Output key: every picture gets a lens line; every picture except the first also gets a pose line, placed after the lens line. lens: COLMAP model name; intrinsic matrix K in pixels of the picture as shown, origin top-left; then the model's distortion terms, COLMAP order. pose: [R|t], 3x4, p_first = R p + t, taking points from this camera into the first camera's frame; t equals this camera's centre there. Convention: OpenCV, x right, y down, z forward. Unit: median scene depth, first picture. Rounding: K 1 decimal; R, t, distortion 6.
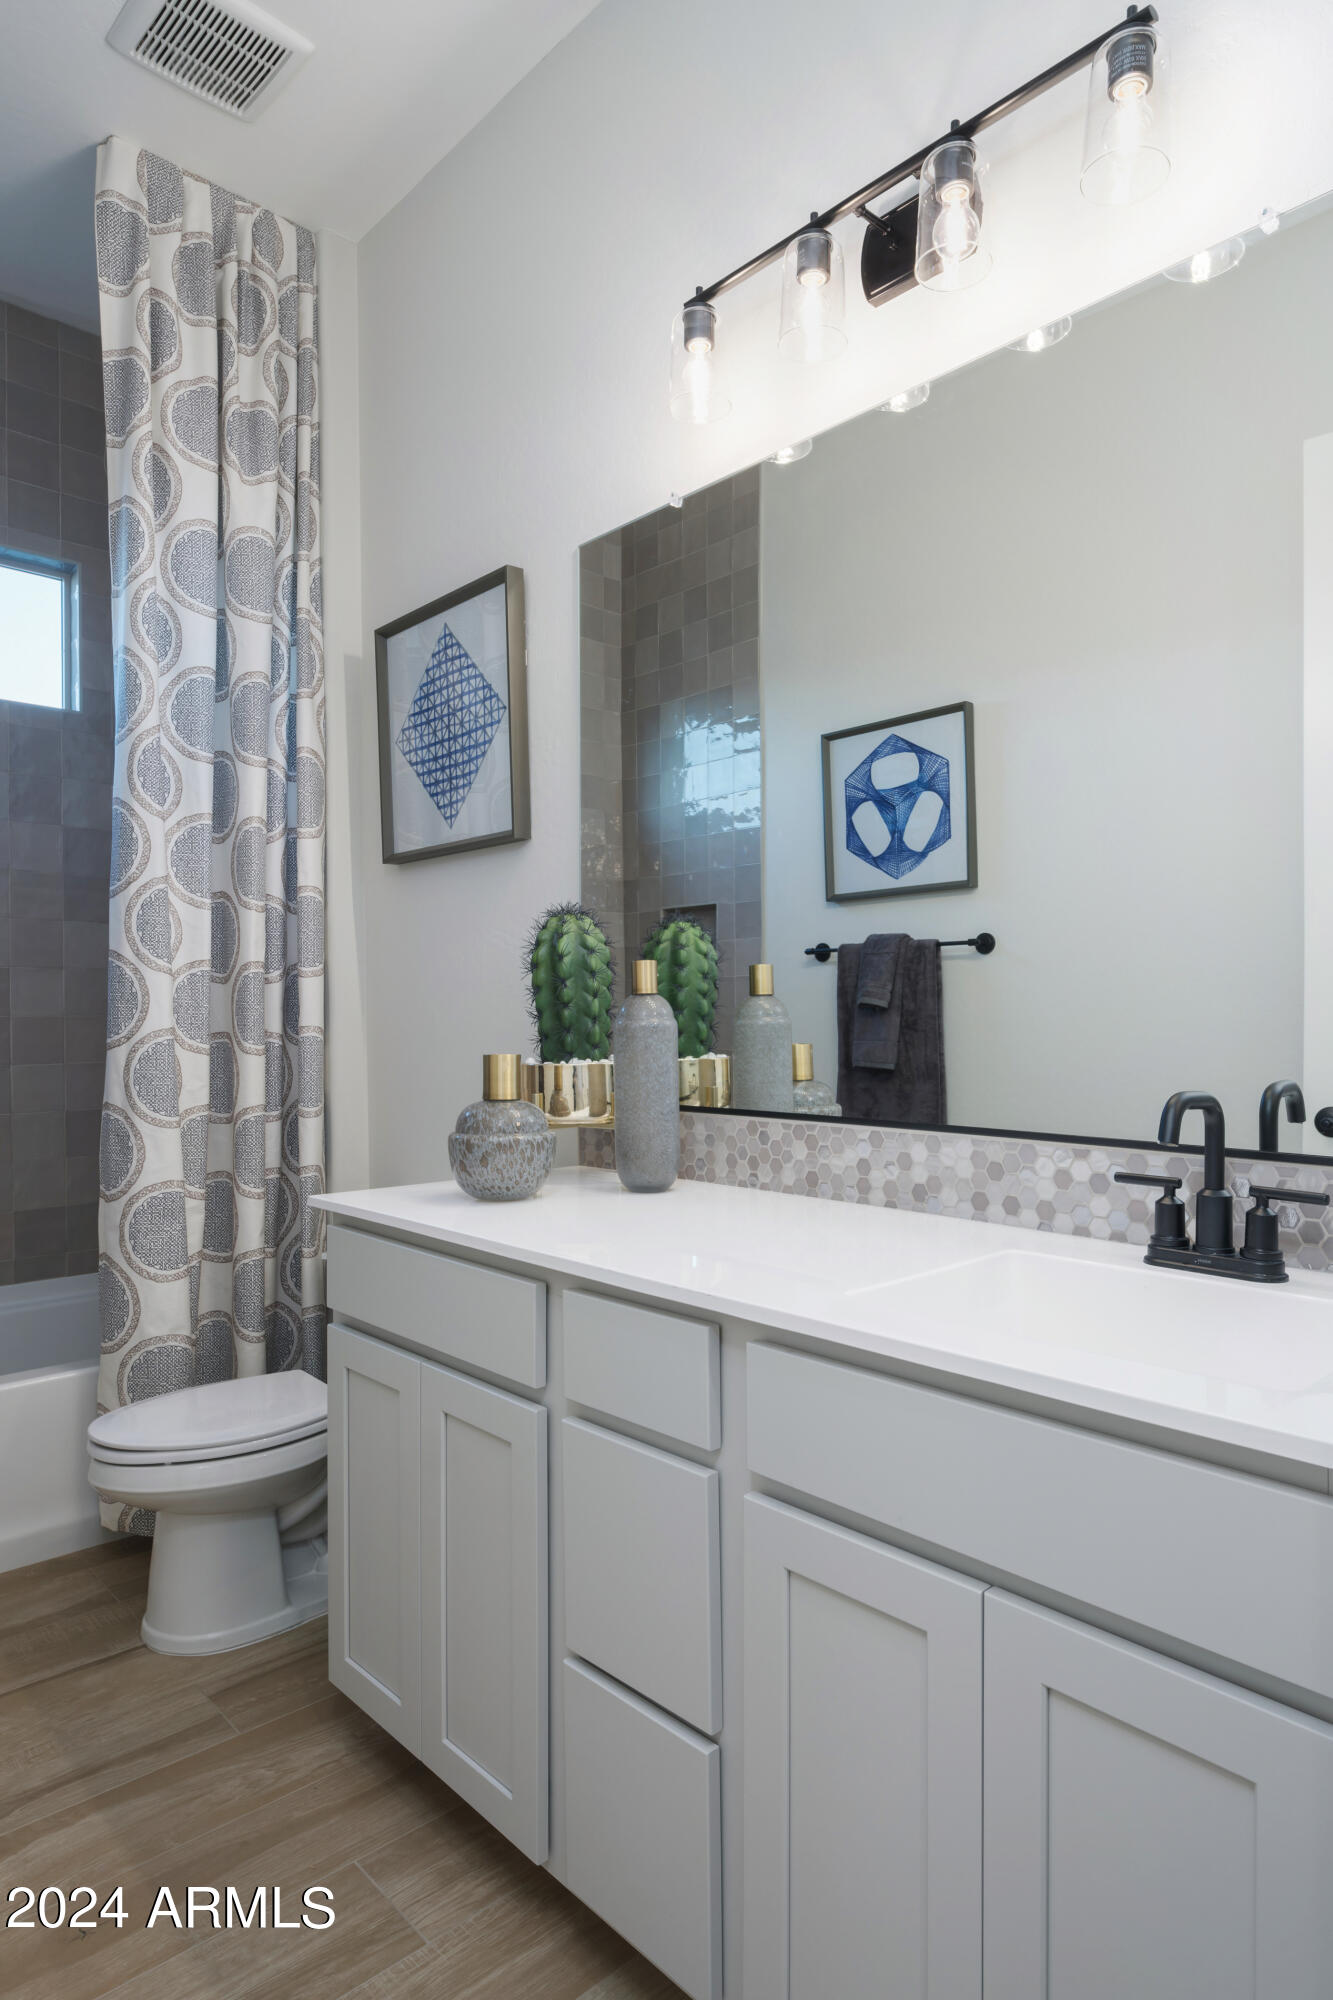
lens RADIAL K [[1173.1, 0, 665.6], [0, 1173.1, 1014.6], [0, 0, 1]] dist [-0.003762, 0.003991]
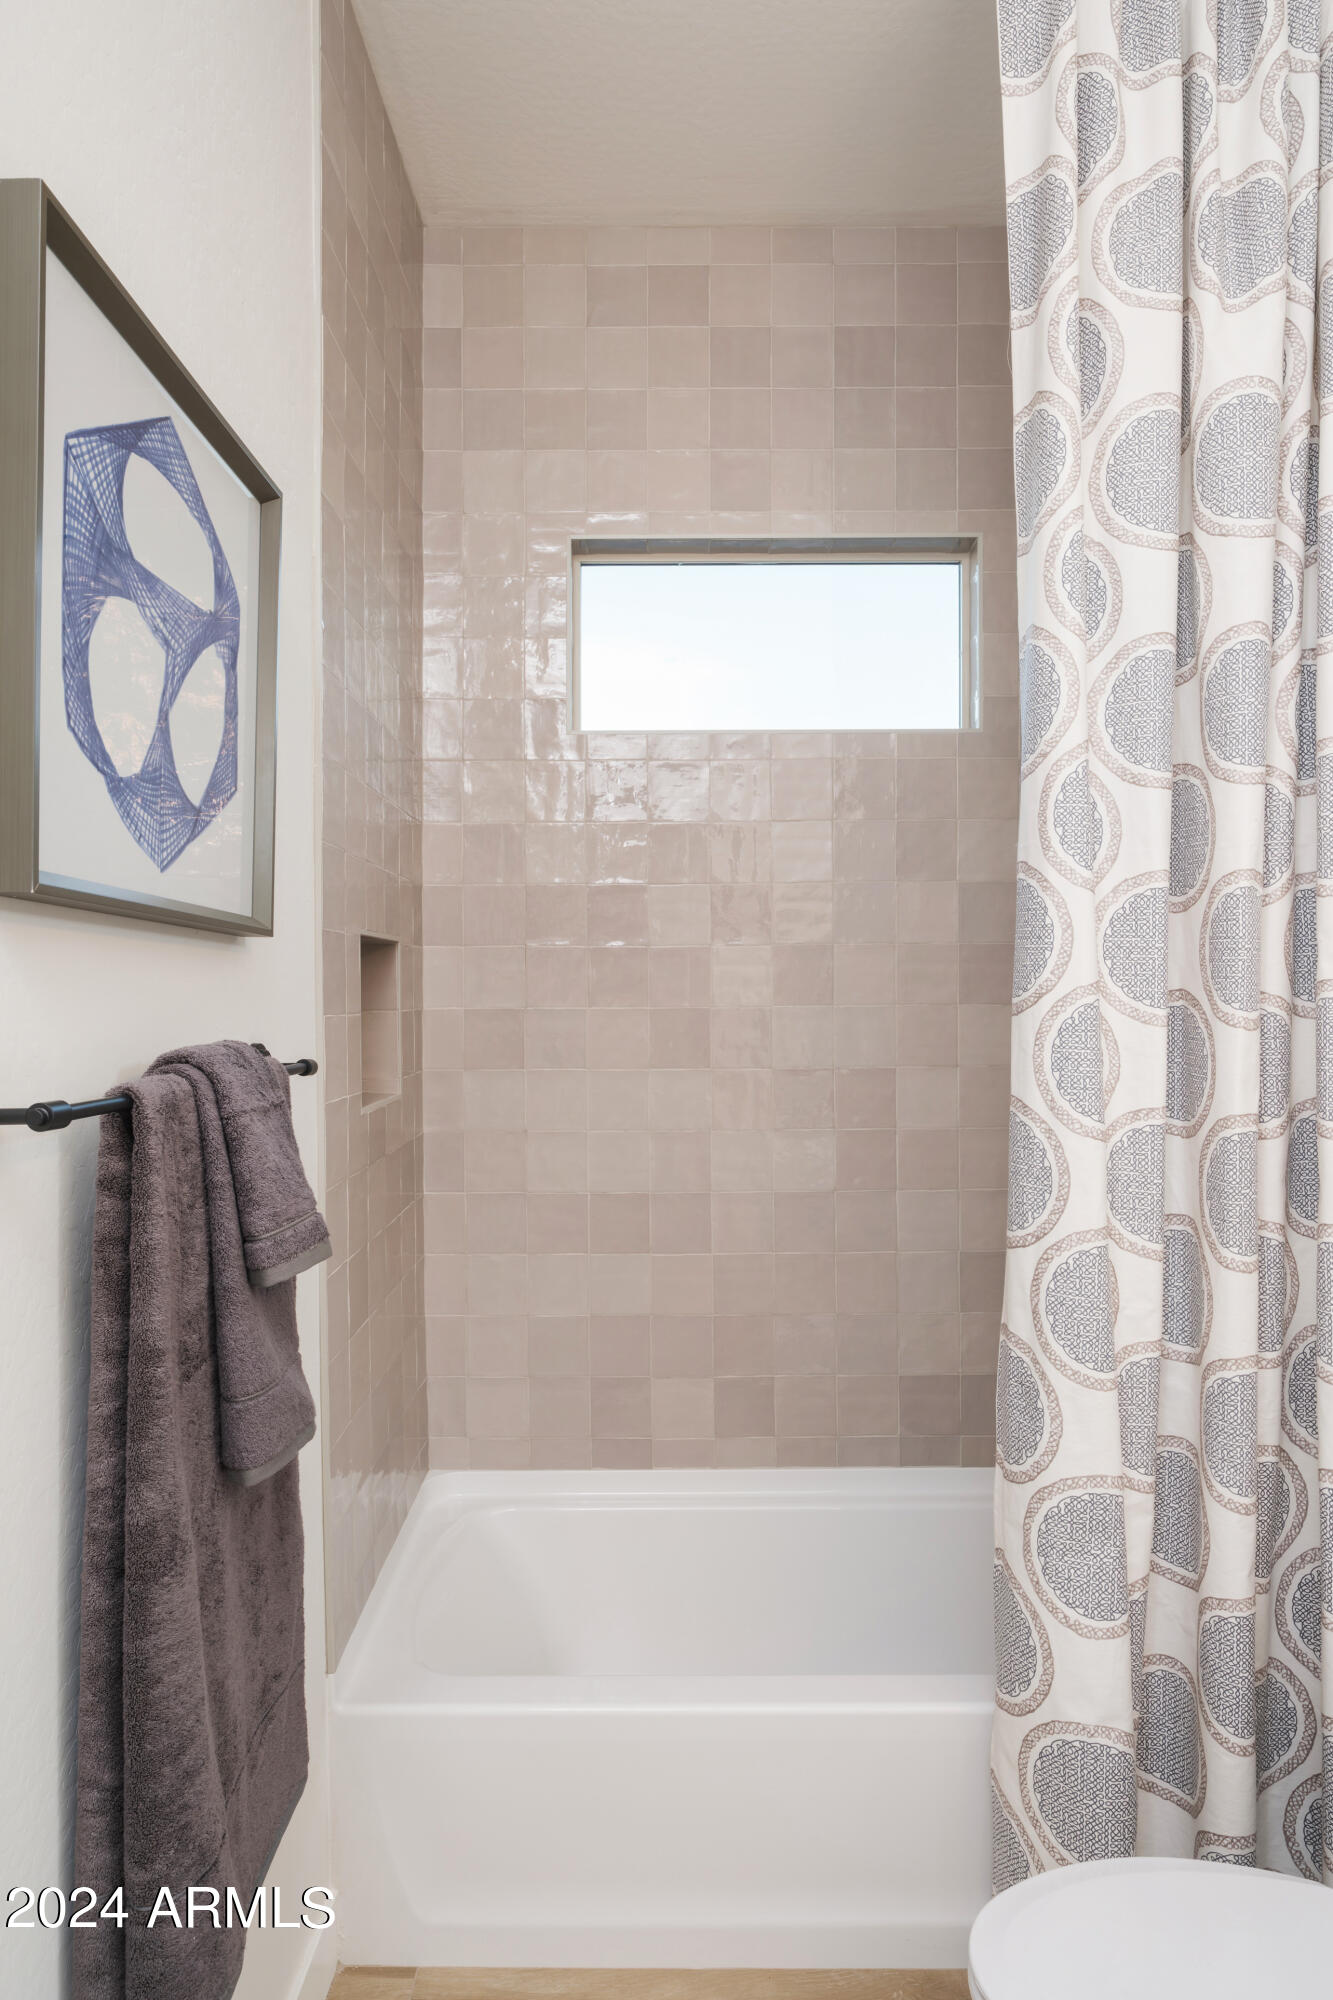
lens RADIAL K [[1173.1, 0, 658.2], [0, 1173.1, 1013.4], [0, 0, 1]] dist [-0.003762, 0.003991]
pose [[0.735394, 0.011477, -0.677543, -0.164750], [0.000492, 0.999847, 0.017472, -0.105913], [0.677640, -0.013182, 0.735276, 0.360653]]
